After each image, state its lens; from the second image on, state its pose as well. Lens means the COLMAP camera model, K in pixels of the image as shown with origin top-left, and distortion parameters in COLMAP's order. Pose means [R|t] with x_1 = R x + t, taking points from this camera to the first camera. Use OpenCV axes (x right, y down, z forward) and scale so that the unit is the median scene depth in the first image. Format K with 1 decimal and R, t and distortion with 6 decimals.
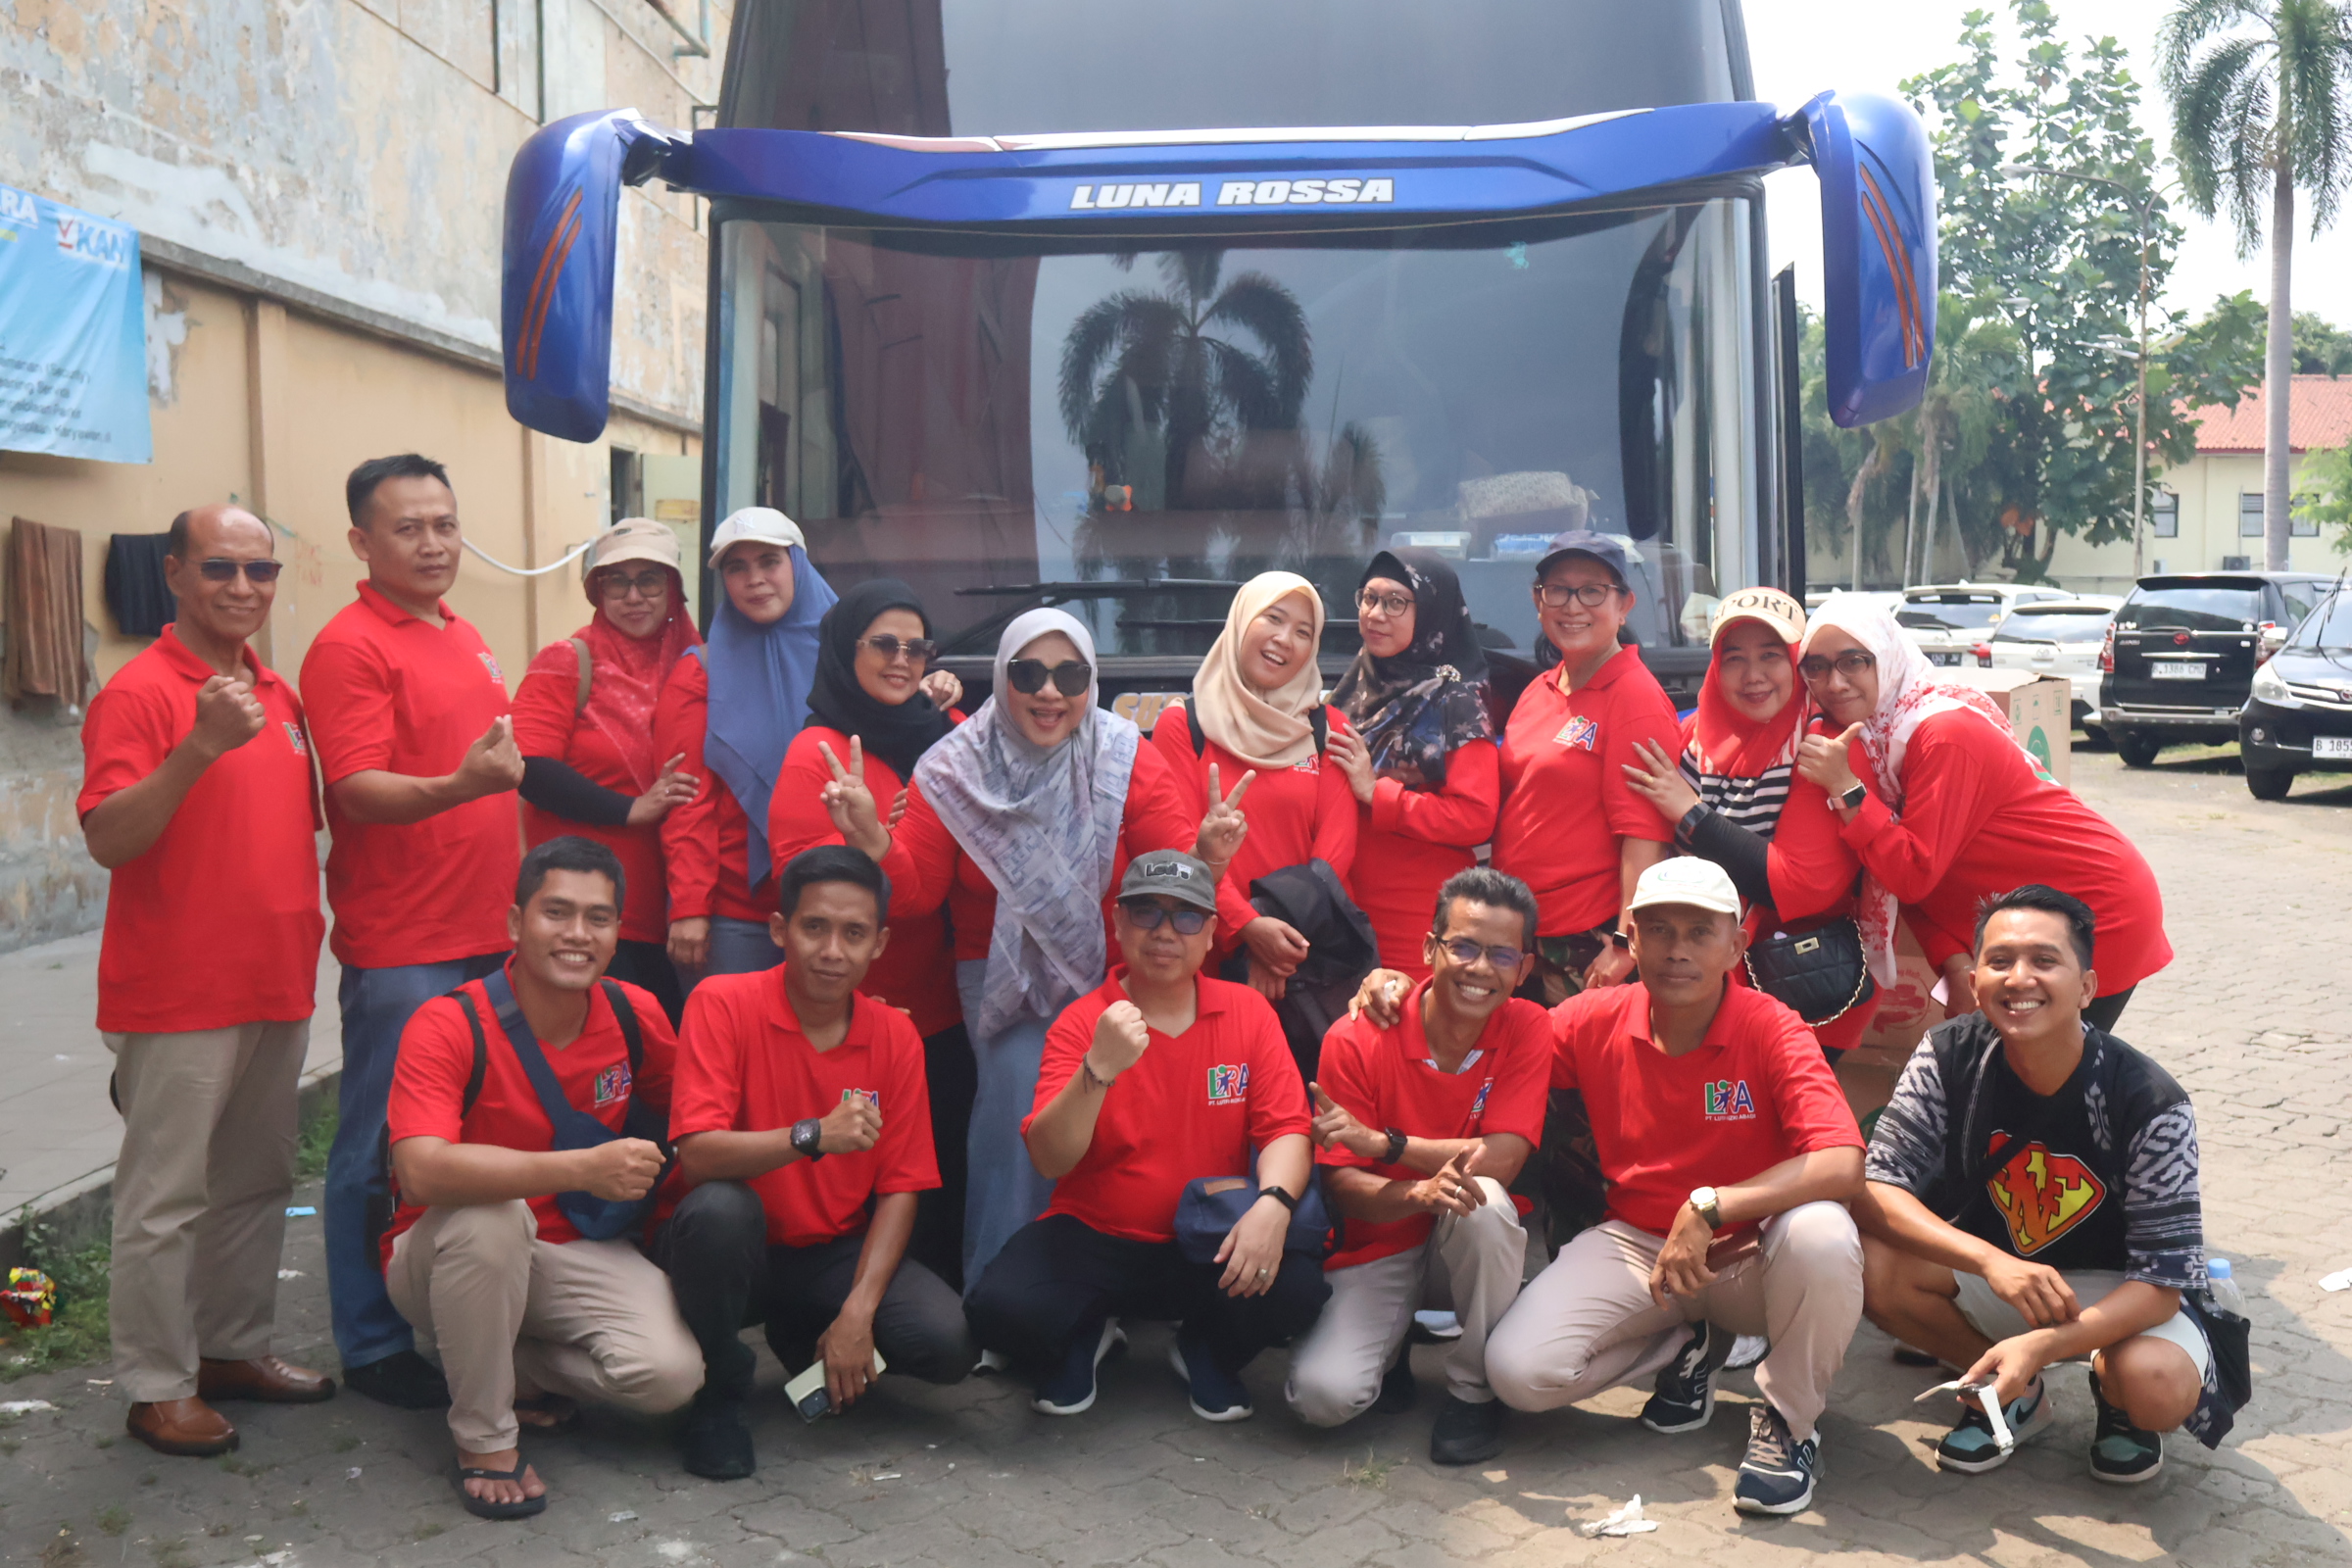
lens RADIAL K [[2444.6, 0, 1181.2], [0, 2444.6, 794.1], [0, 0, 1]] dist [0.000334, 0.000000]
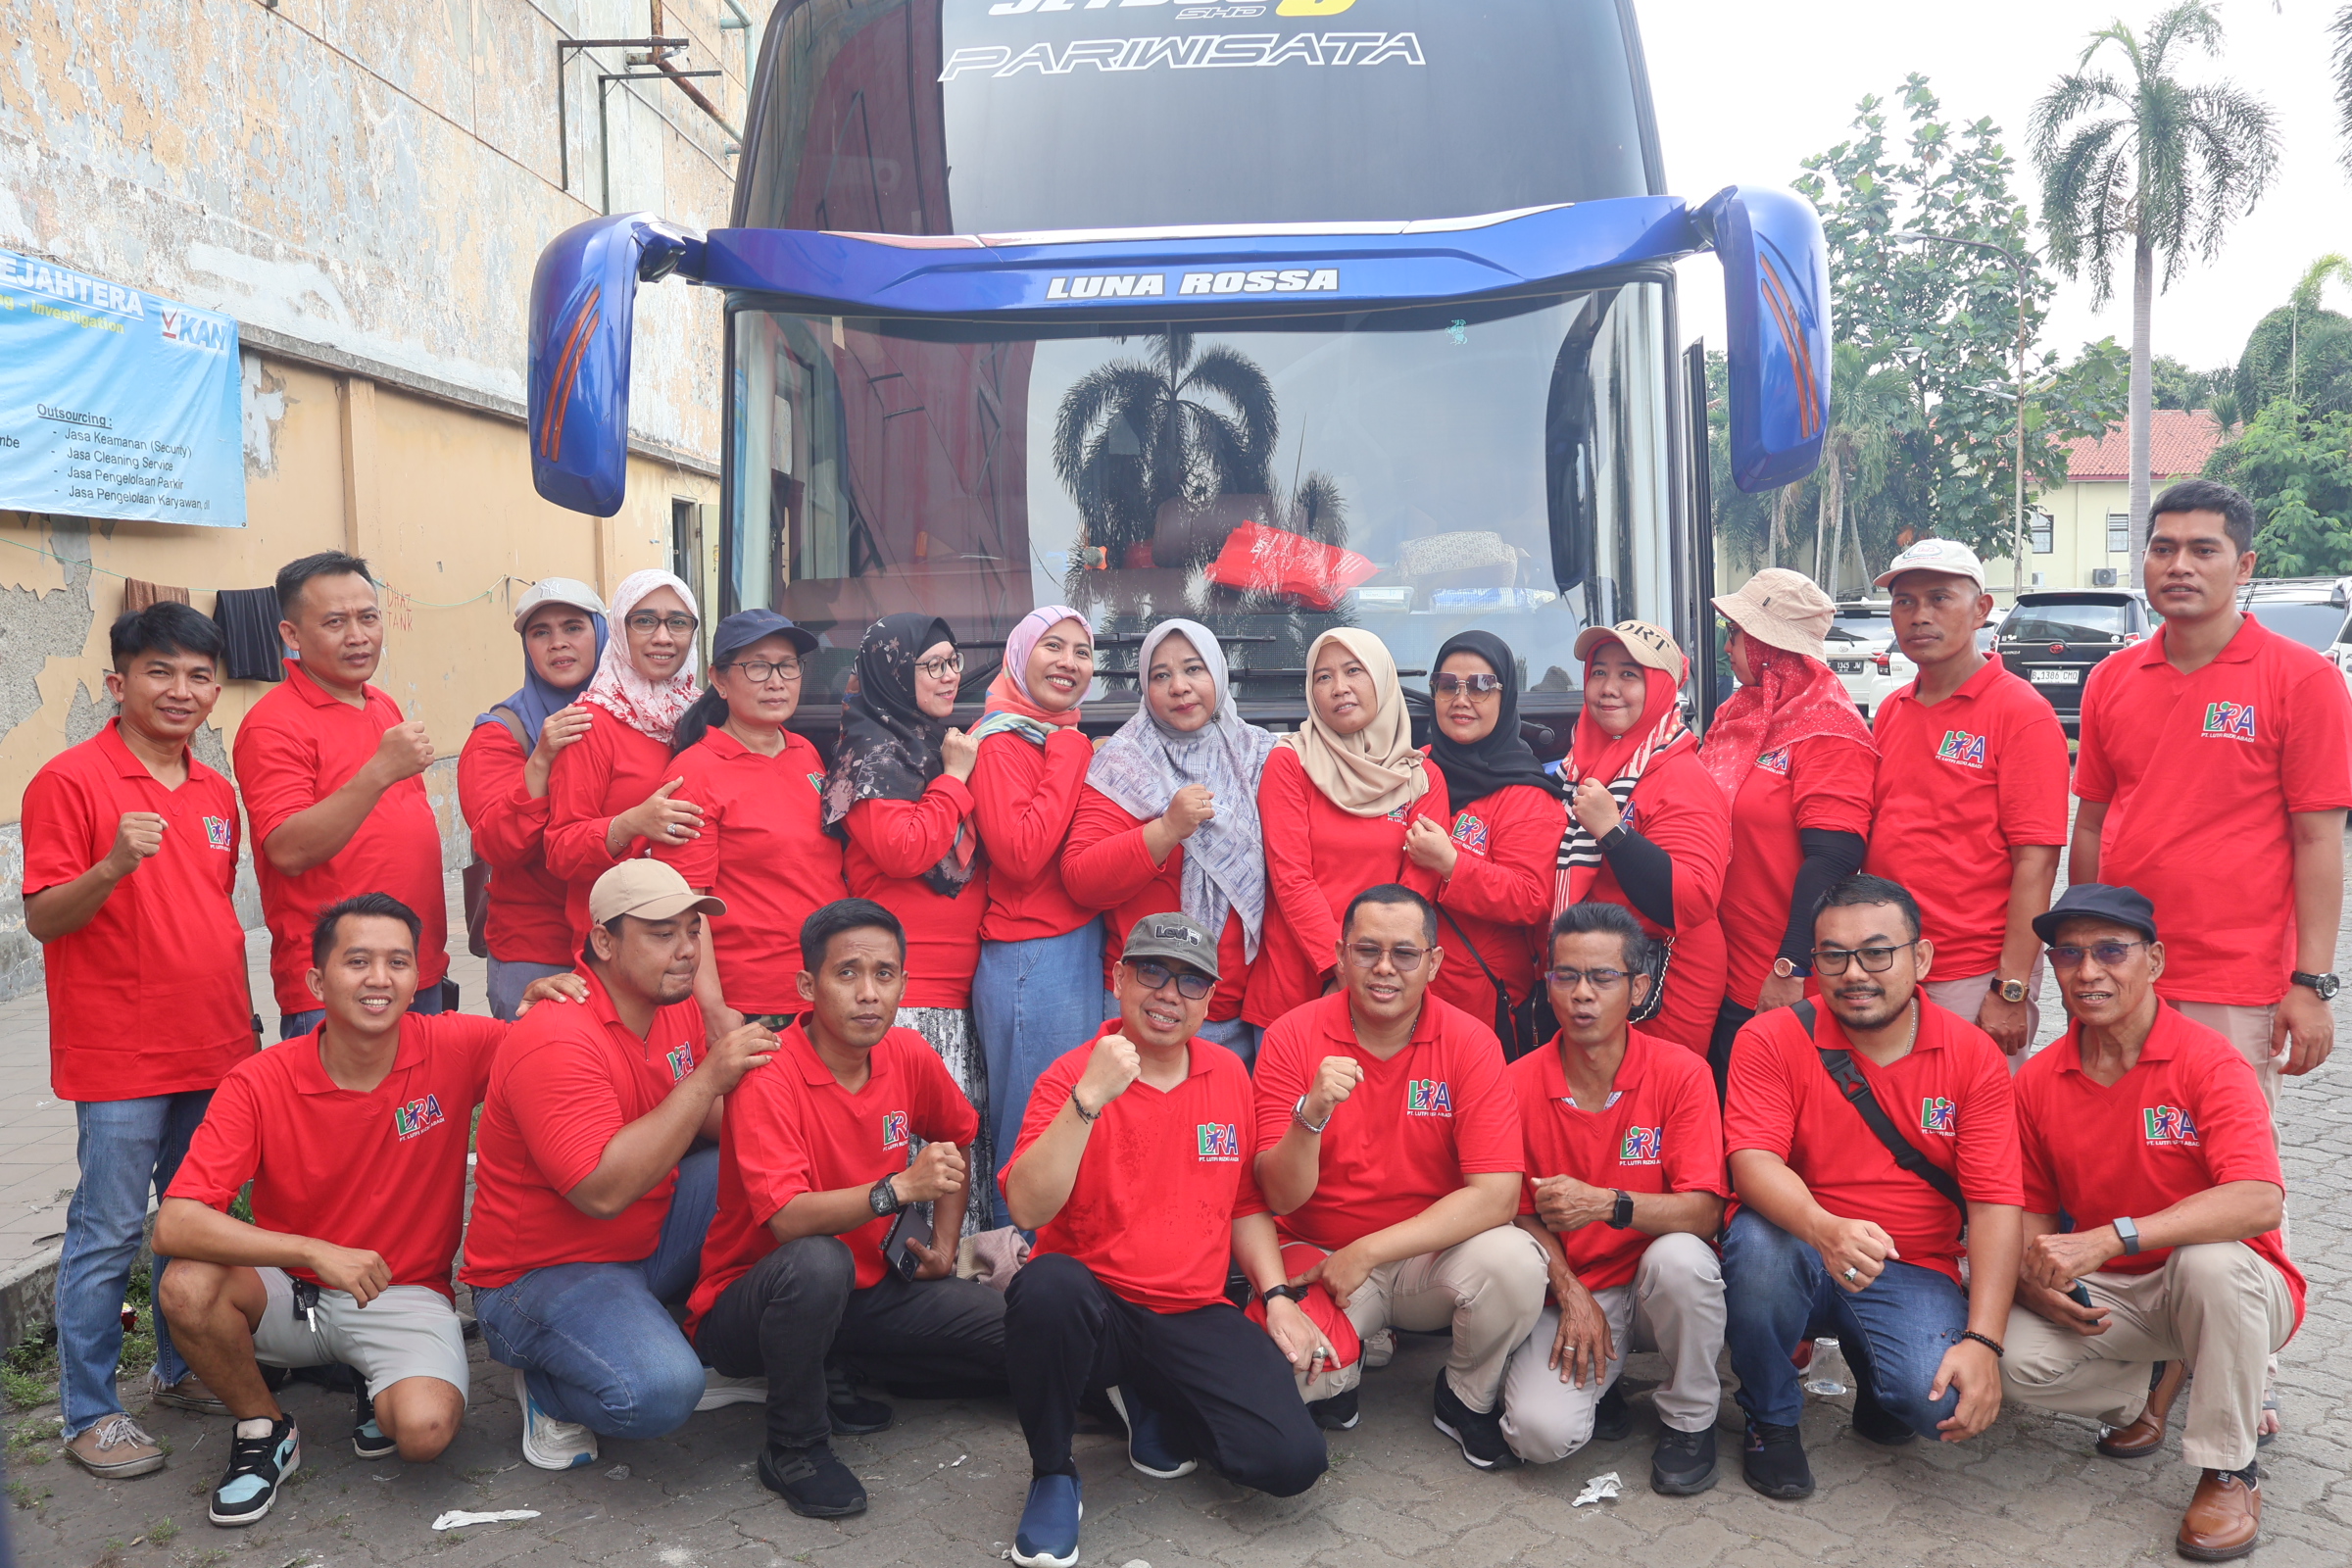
lens RADIAL K [[2121.8, 0, 1176.4], [0, 2121.8, 792.6], [0, 0, 1]] dist [-0.003037, 0.011897]
pose [[0.999911, -0.012154, -0.005487, 0.004337], [0.012176, 0.999917, 0.004107, -0.005494], [0.005437, -0.004174, 0.999977, 0.011151]]
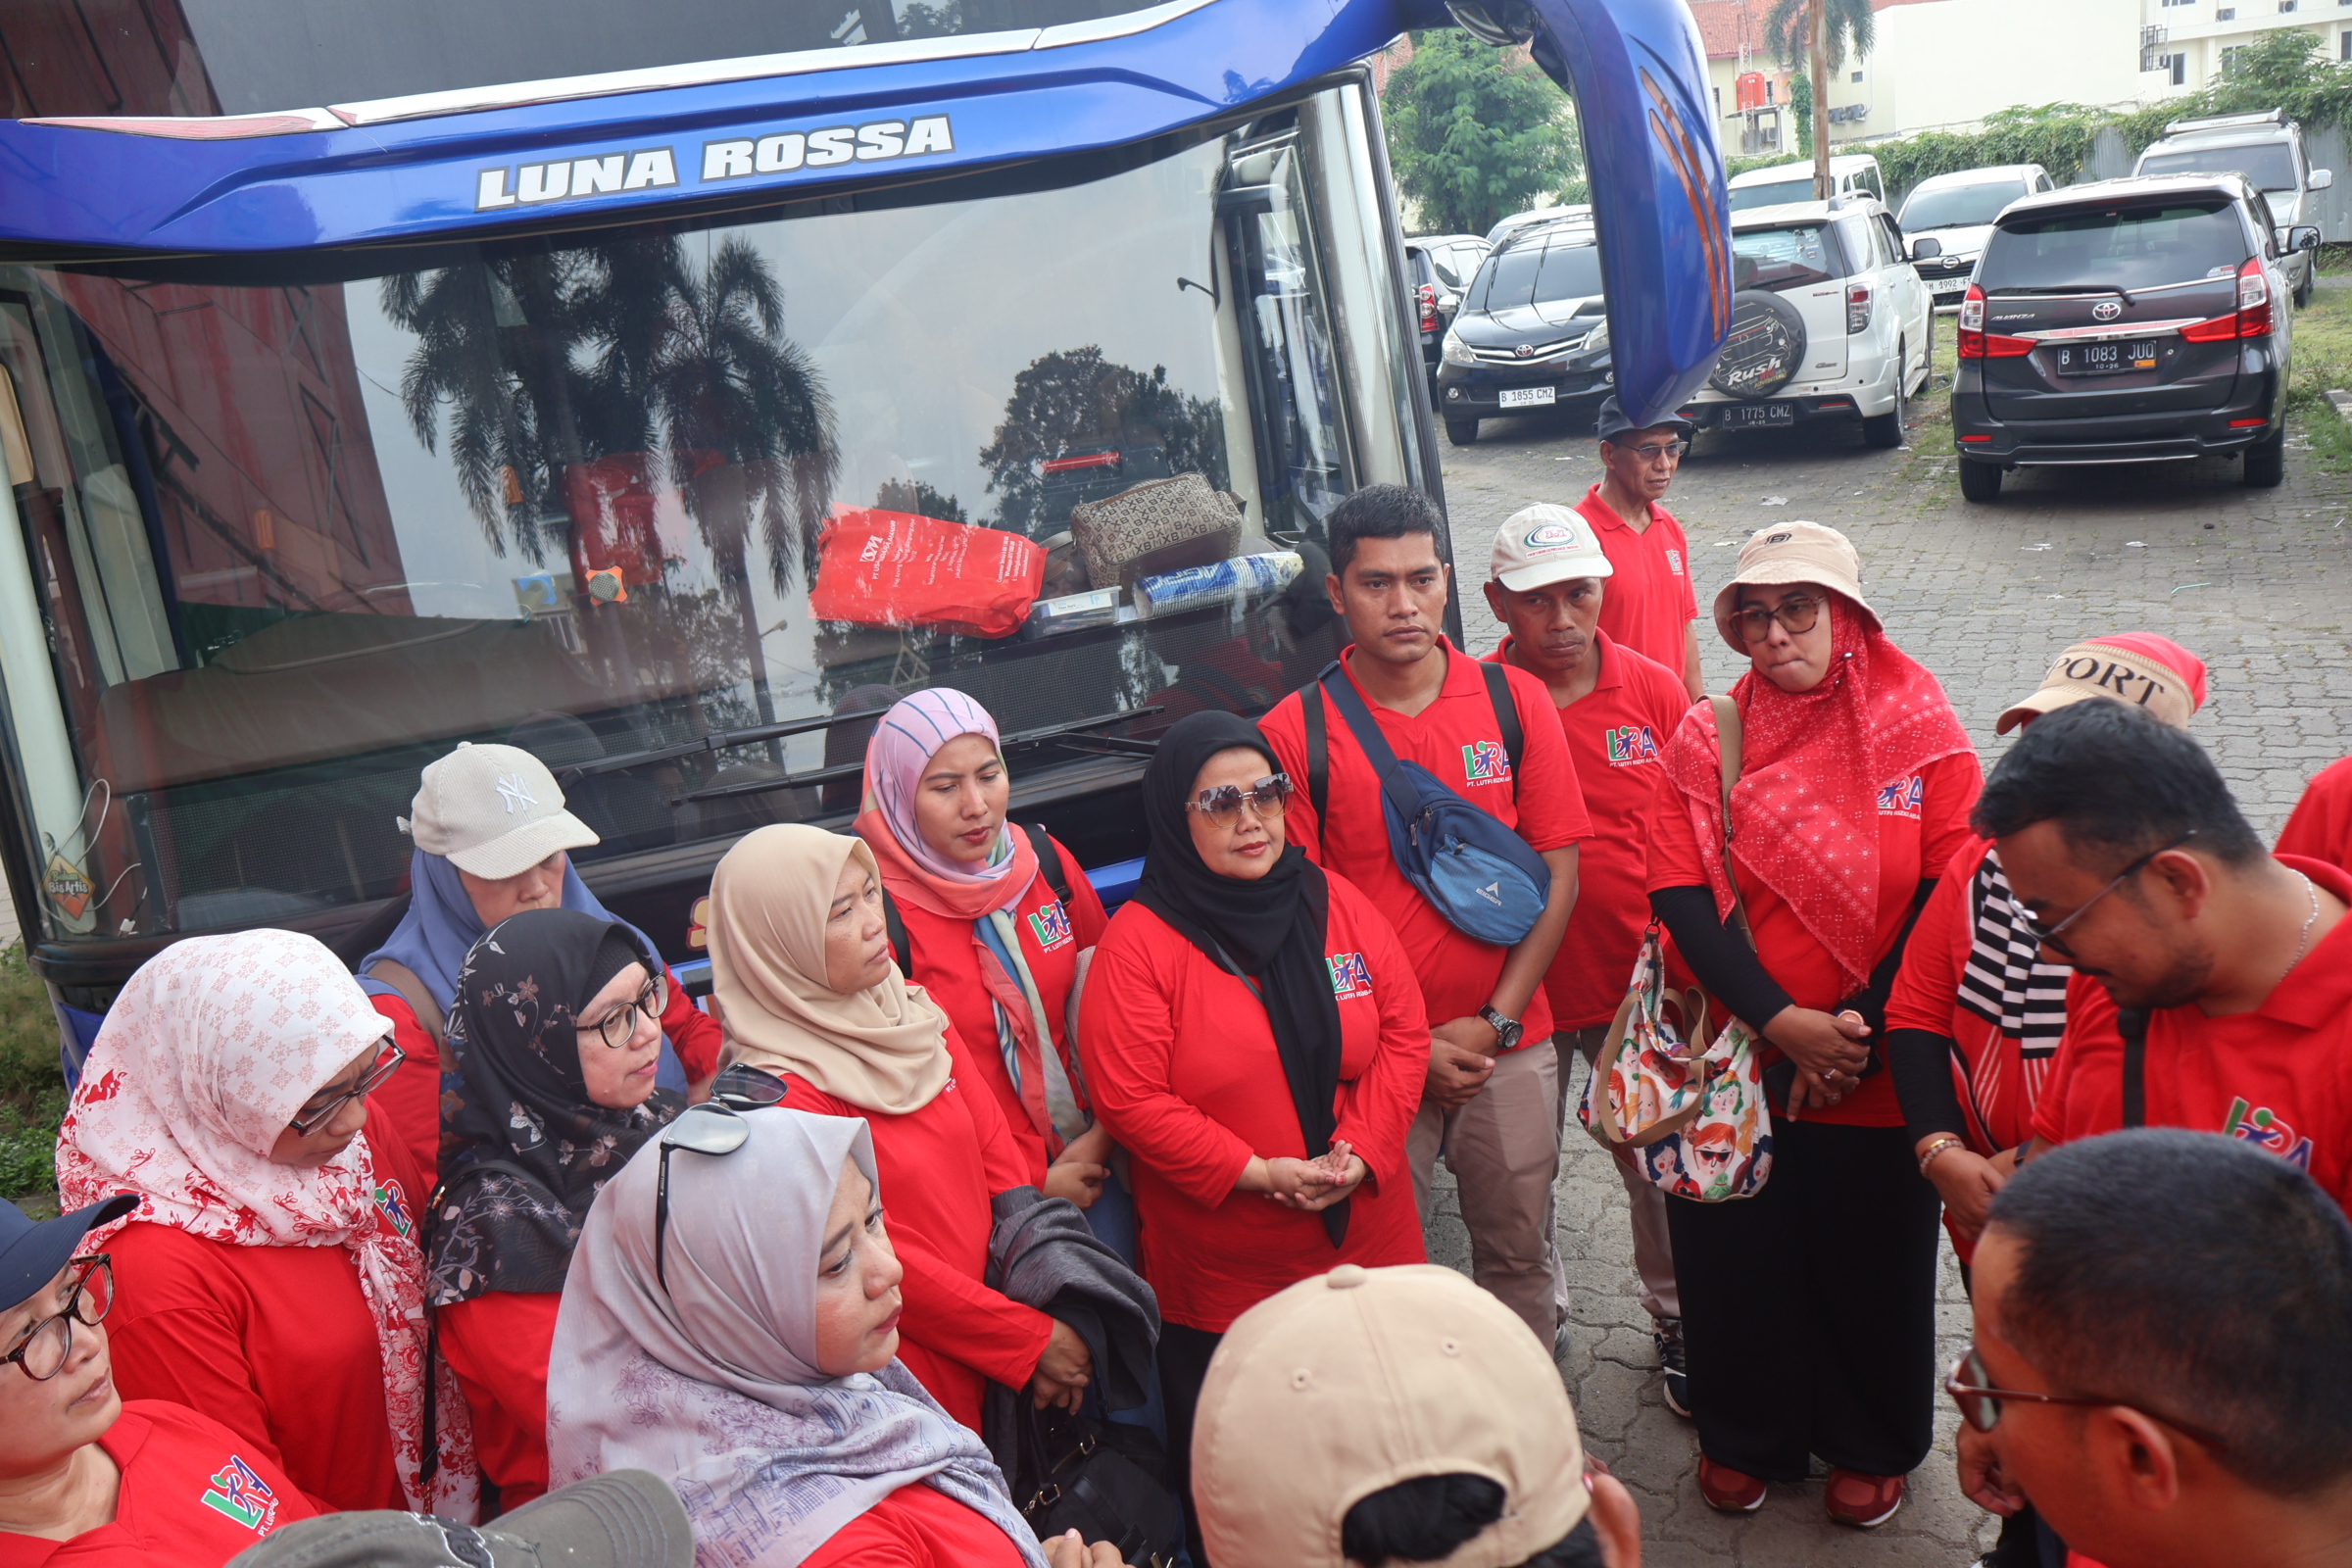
lens RADIAL K [[2029.2, 0, 1156.0], [0, 2029.2, 728.1], [0, 0, 1]] dist [-0.035907, 0.019701]
pose [[0.930269, -0.188819, 0.314559, -0.020590], [0.140142, 0.975260, 0.170960, -0.046653], [-0.339057, -0.114956, 0.933716, 0.113878]]
